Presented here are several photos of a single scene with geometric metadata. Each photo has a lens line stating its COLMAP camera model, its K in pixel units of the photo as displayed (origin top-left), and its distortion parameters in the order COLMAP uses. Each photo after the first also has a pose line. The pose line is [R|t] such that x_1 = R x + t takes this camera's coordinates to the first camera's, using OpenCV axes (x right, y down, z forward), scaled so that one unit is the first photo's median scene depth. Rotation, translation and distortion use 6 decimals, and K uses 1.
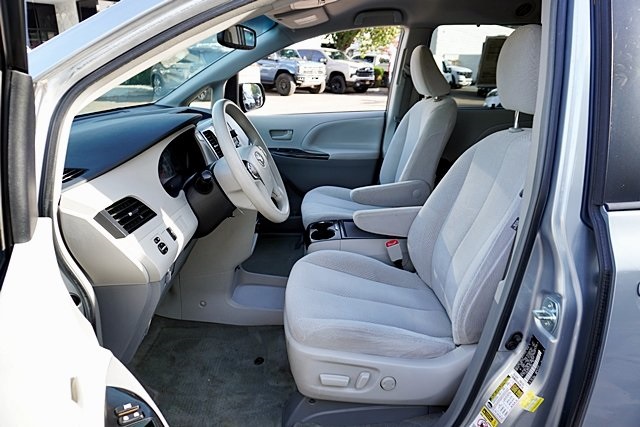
lens RADIAL K [[429.6, 0, 317.0], [0, 429.6, 216.6], [0, 0, 1]] dist [-0.039625, 0.028464]
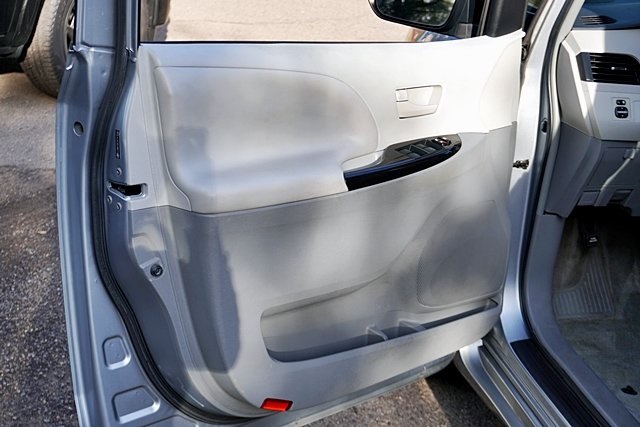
lens RADIAL K [[929.0, 0, 315.0], [0, 929.0, 217.4], [0, 0, 1]] dist [0.008161, 0.000000]
pose [[0.177028, 0.357532, -0.916969, 1.641716], [-0.395666, 0.878934, 0.266315, -0.003608], [0.901171, 0.315668, 0.297060, -0.194804]]
